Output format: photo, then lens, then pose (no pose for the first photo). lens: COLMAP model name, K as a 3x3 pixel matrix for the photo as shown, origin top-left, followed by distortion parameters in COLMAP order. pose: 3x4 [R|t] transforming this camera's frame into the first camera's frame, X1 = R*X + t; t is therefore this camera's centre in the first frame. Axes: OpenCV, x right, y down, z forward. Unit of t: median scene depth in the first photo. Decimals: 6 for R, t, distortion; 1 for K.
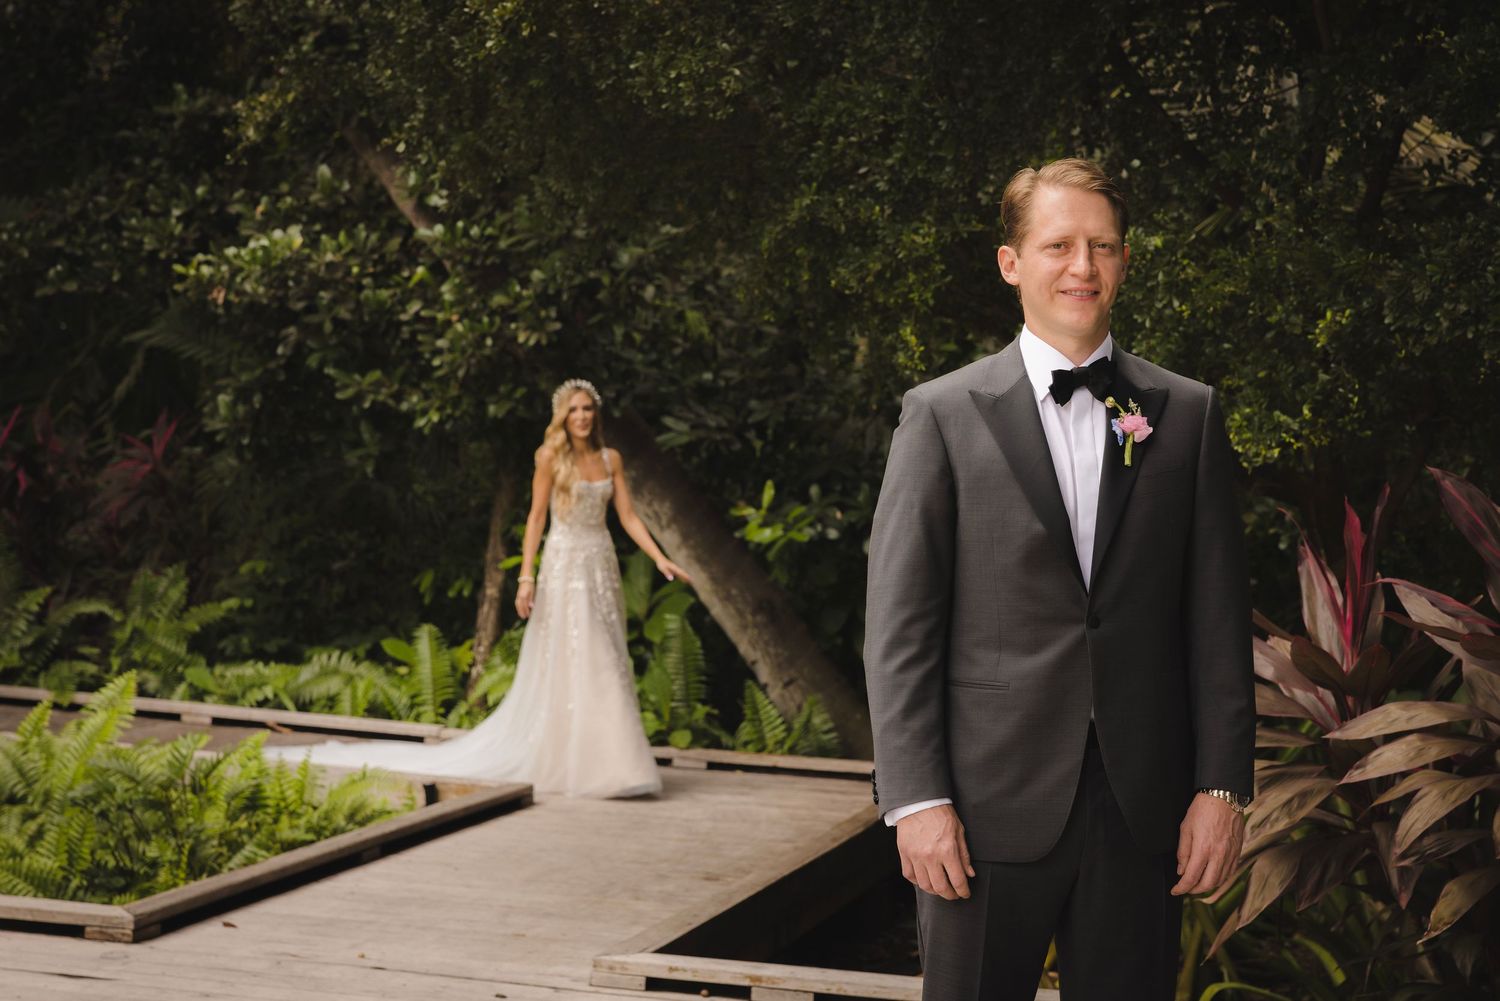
lens RADIAL K [[2675.1, 0, 750.0], [0, 2675.1, 500.5], [0, 0, 1]] dist [-0.046325, -0.101304]
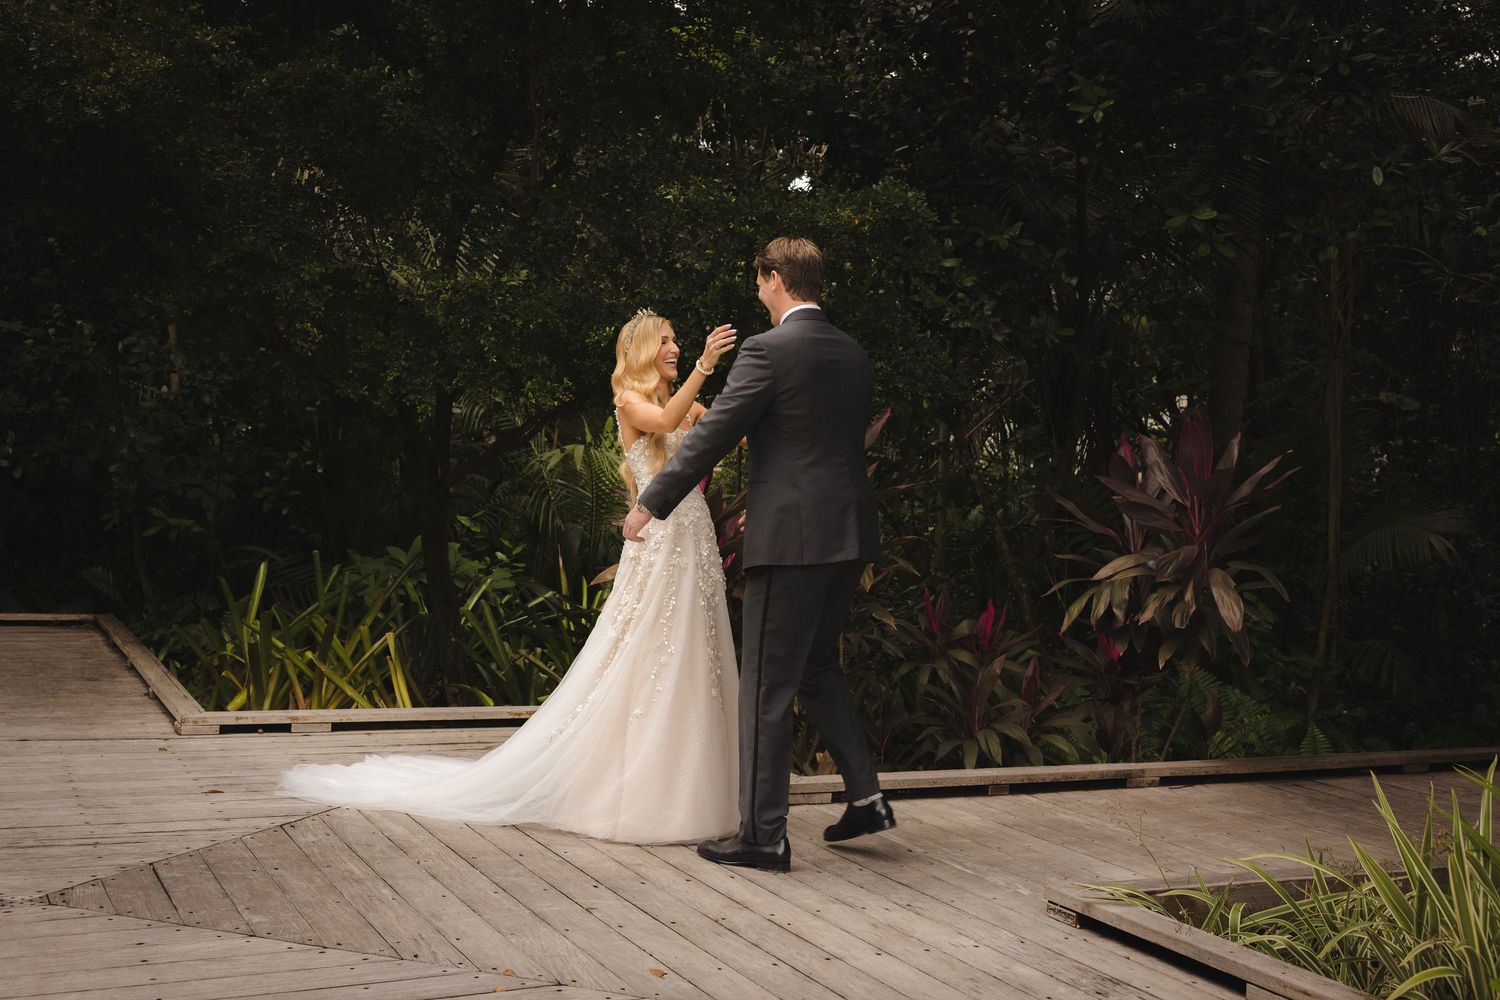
lens RADIAL K [[1626.9, 0, 731.0], [0, 1626.9, 481.6], [0, 0, 1]] dist [0.001717, 0.024061]
pose [[0.757469, 0.001091, 0.652870, -0.768005], [-0.003335, 0.999992, 0.002199, 0.058431], [-0.652862, -0.003843, 0.757467, 0.147249]]
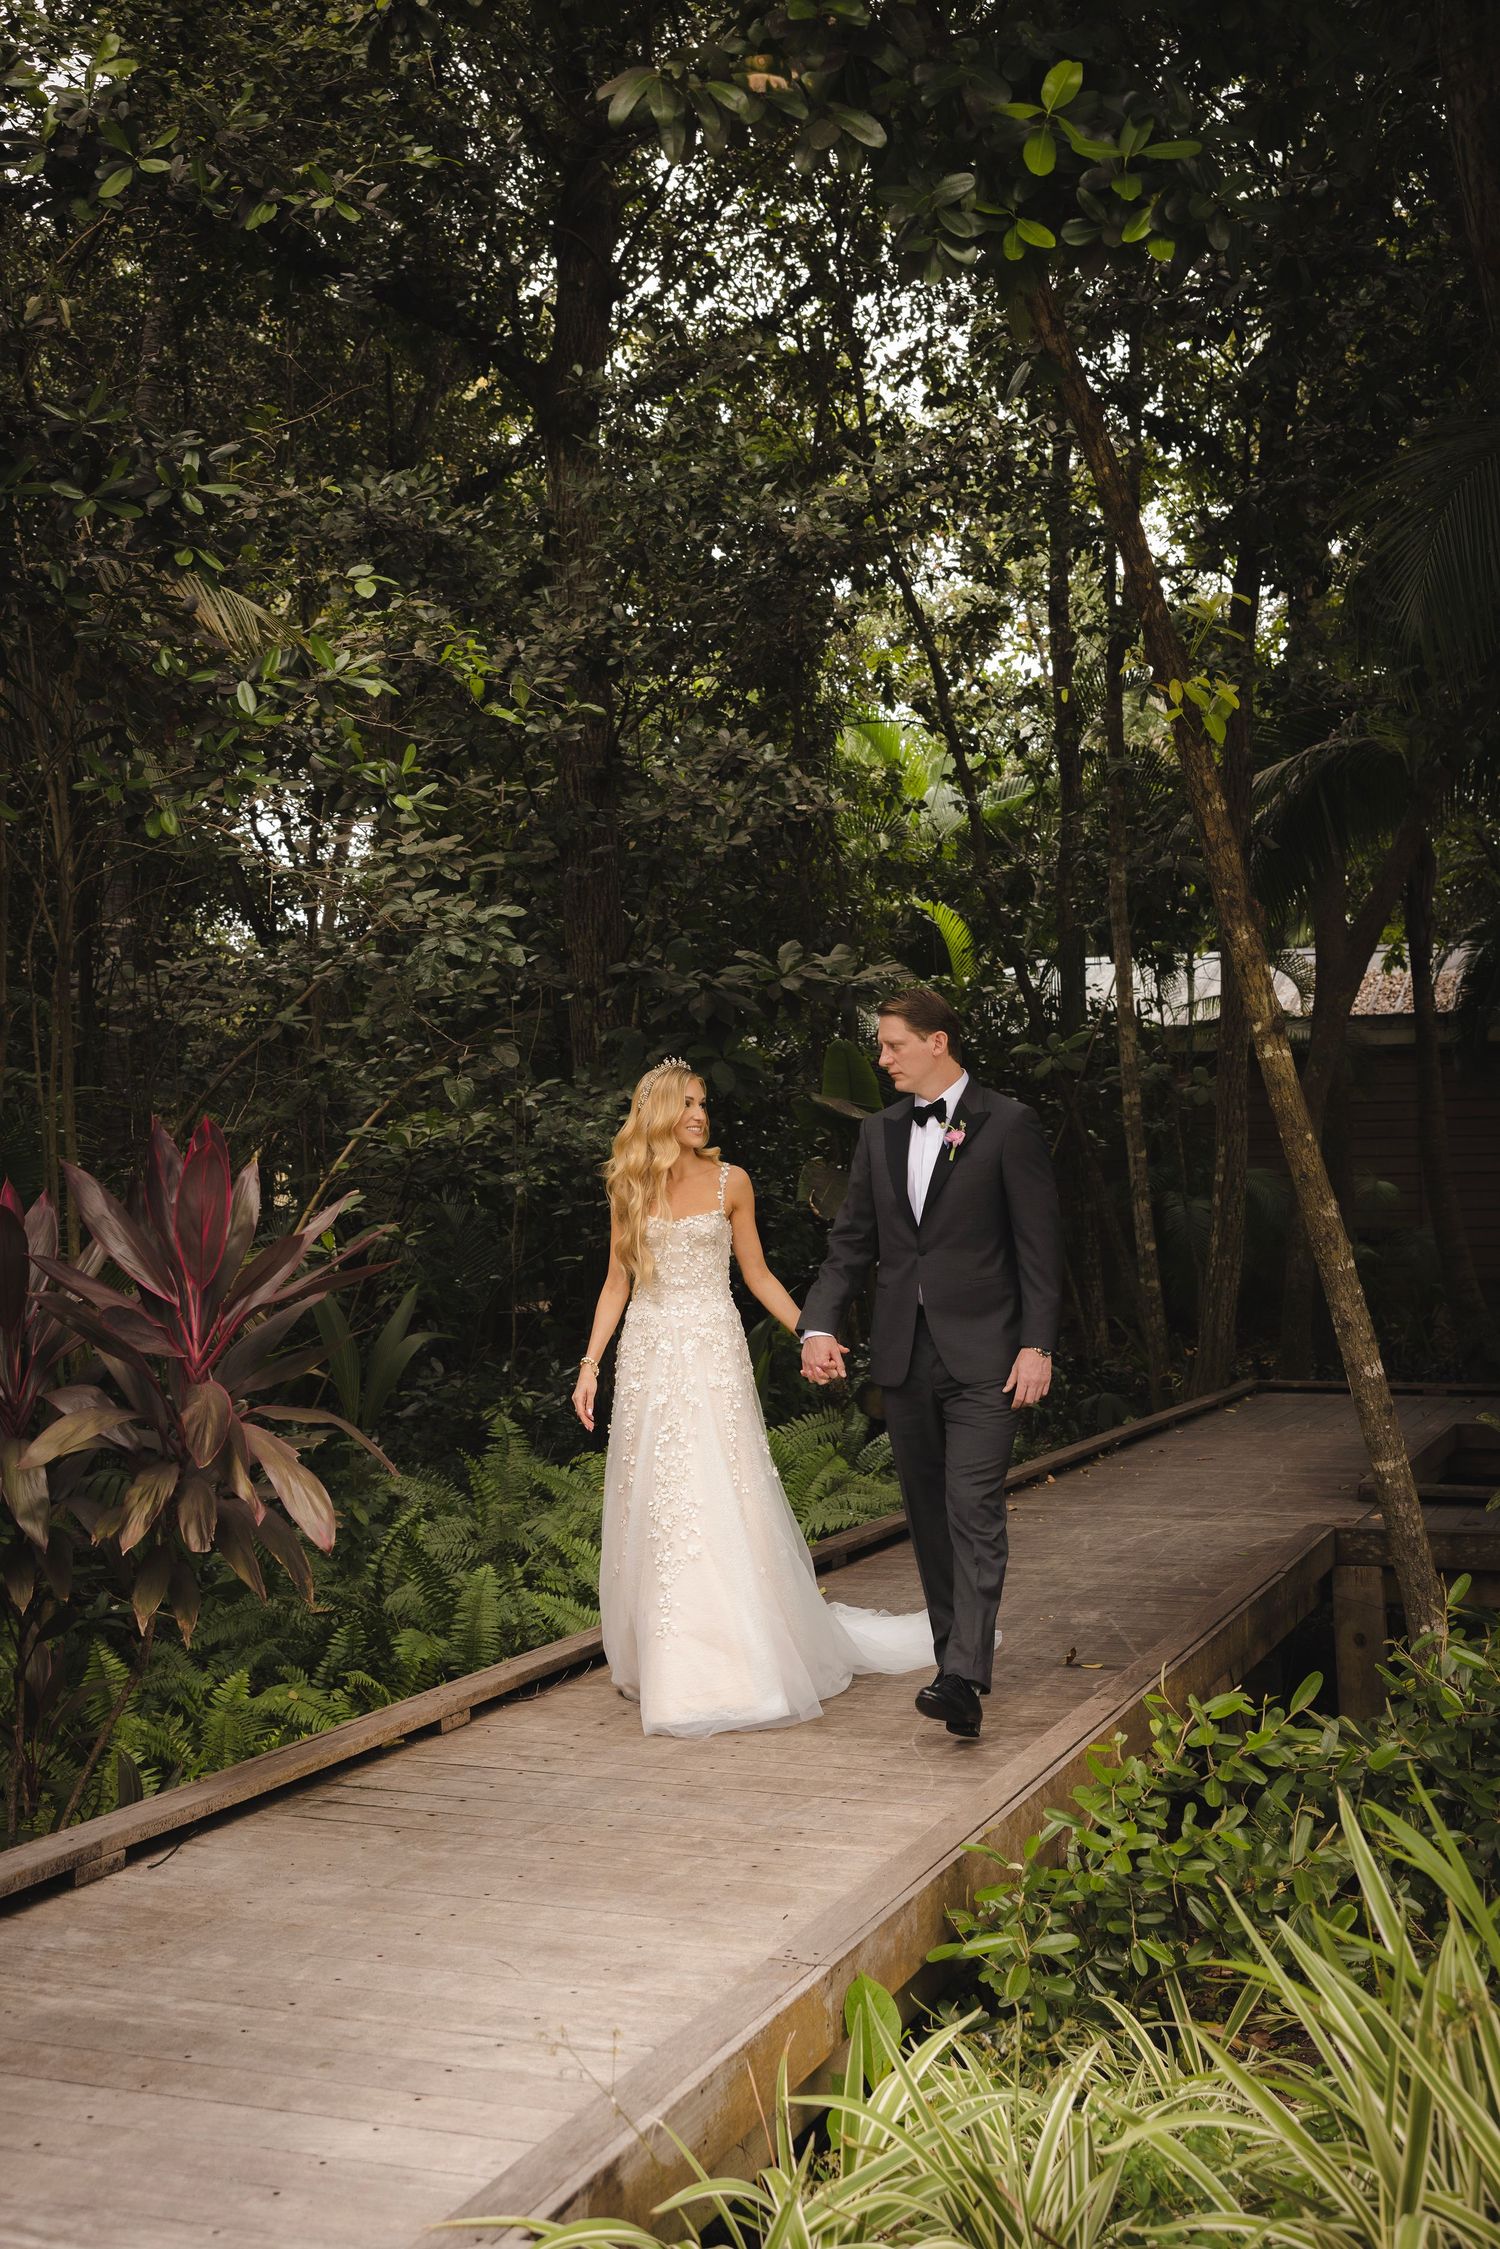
lens RADIAL K [[2481.4, 0, 747.9], [0, 2481.4, 1135.5], [0, 0, 1]] dist [0.011103, 0.012376]
pose [[0.088297, -0.001470, 0.996093, -0.590734], [0.034759, 0.999394, -0.001606, 0.012427], [-0.995487, 0.034765, 0.088295, 0.668899]]
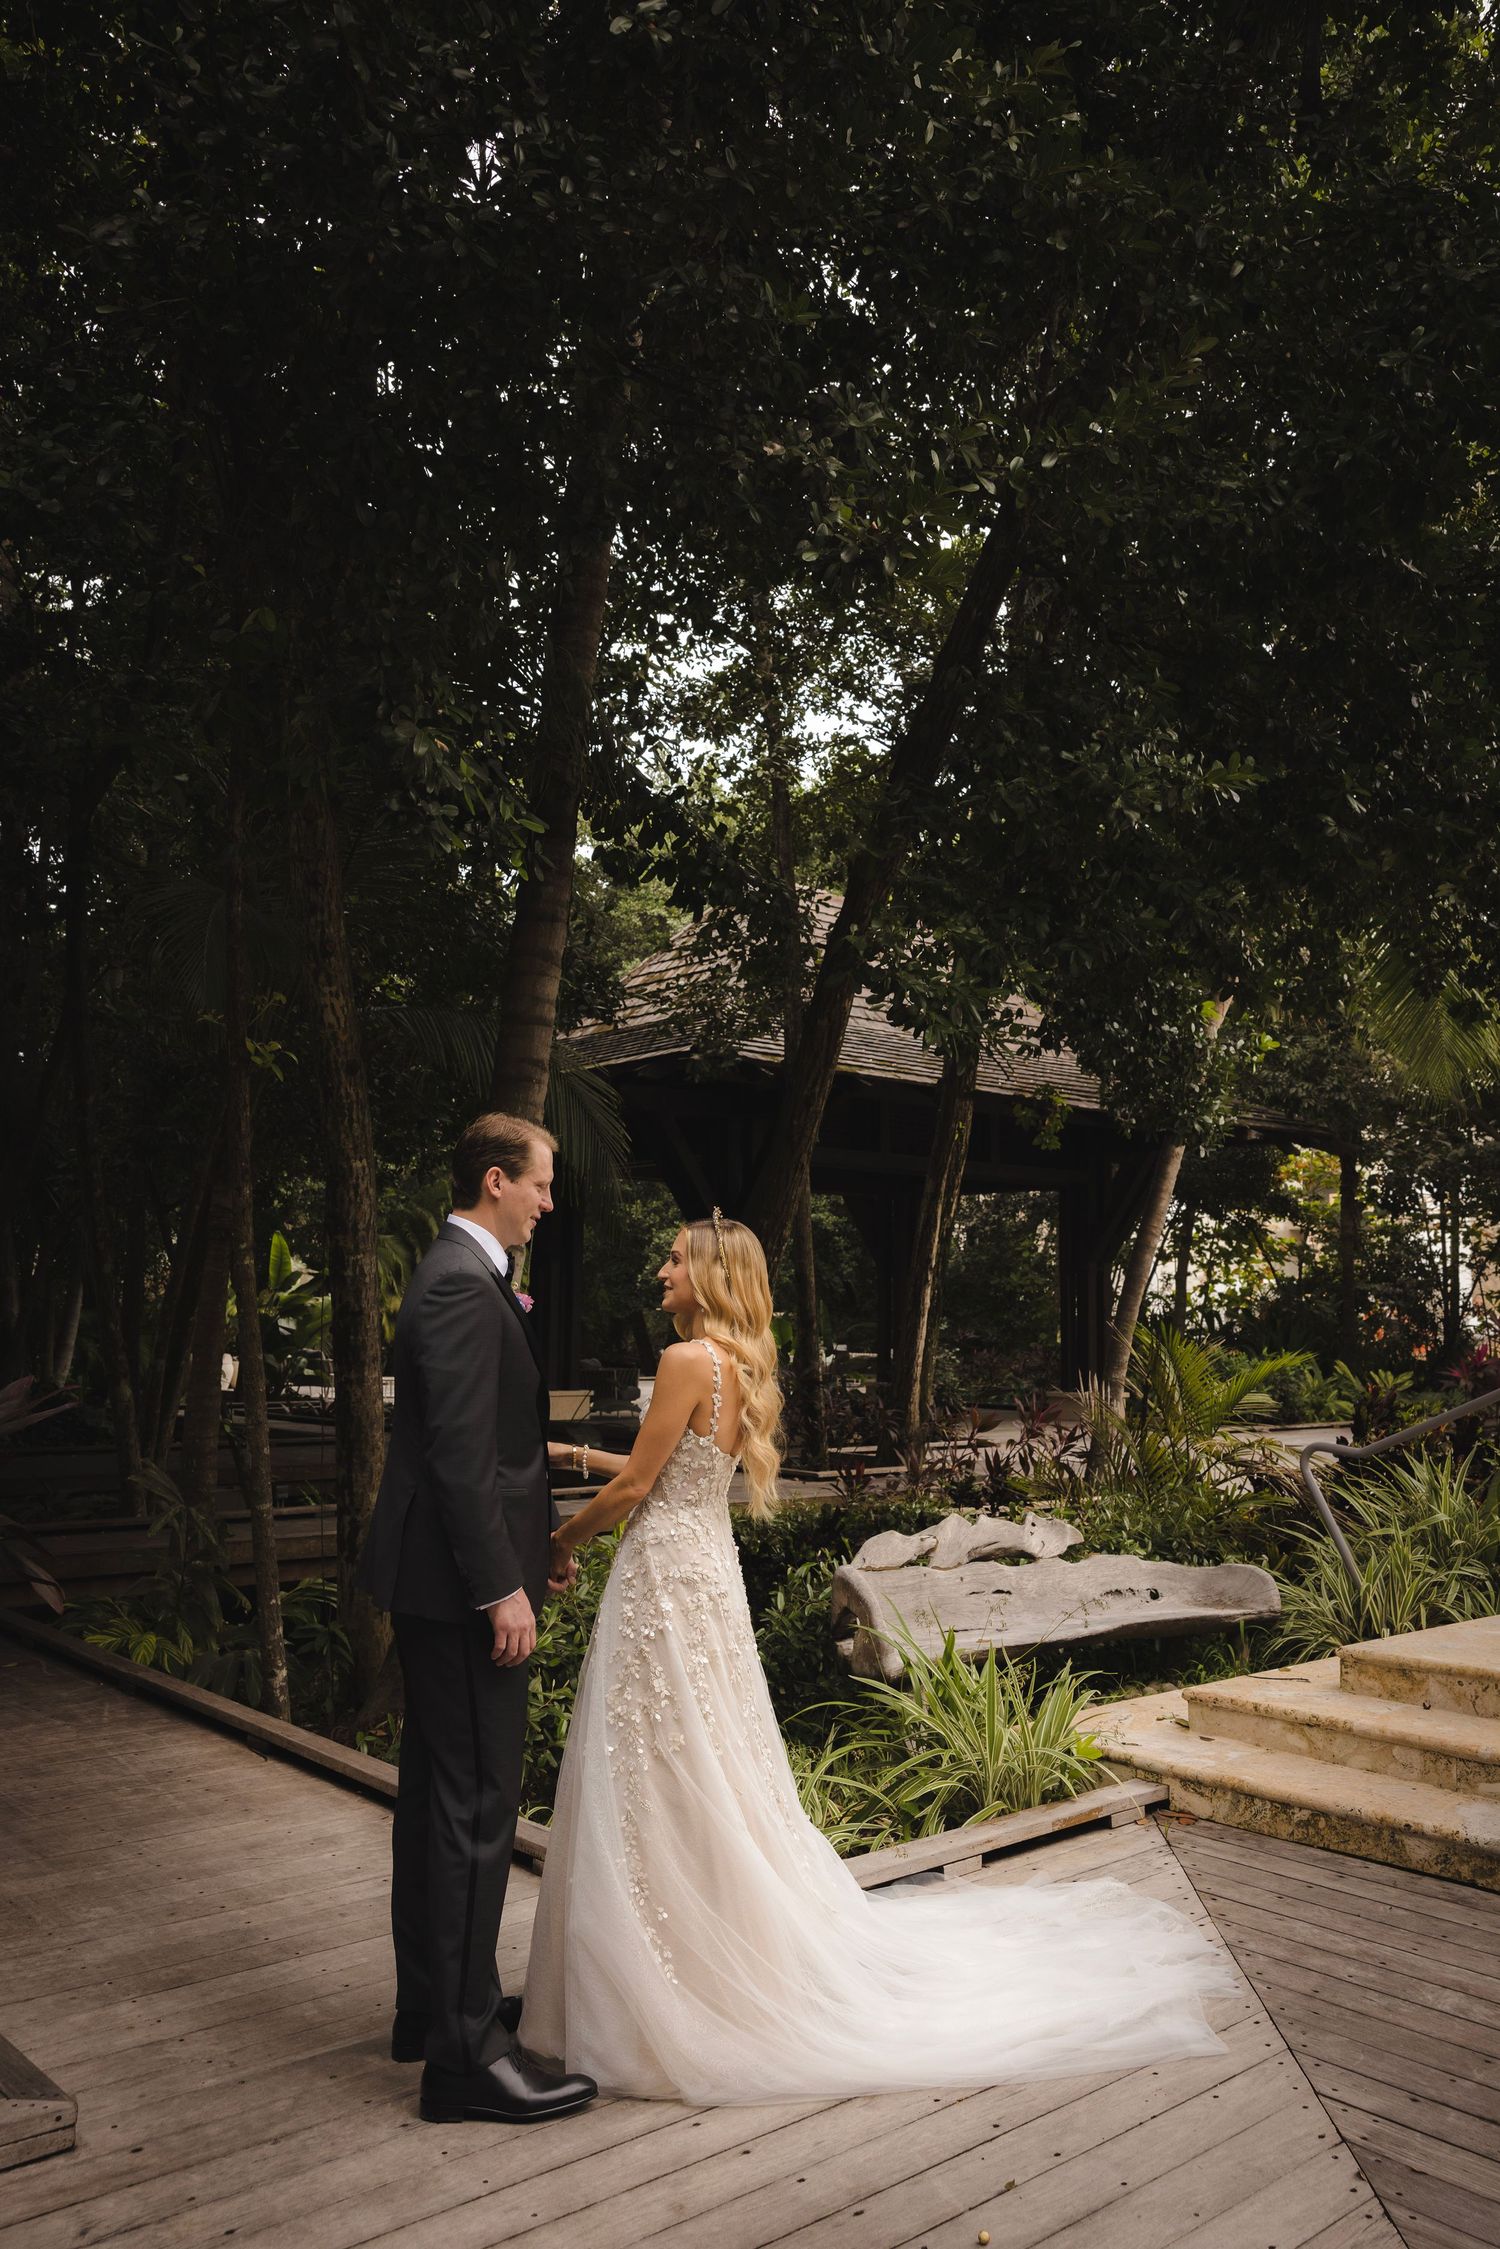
lens RADIAL K [[1760.6, 0, 746.8], [0, 1760.6, 1133.1], [0, 0, 1]] dist [0.004189, 0.003349]
pose [[-0.833001, 0.017503, 0.552995, -0.472226], [-0.023750, 0.997447, -0.067347, -0.053159], [-0.552761, -0.069234, -0.830459, 1.735323]]
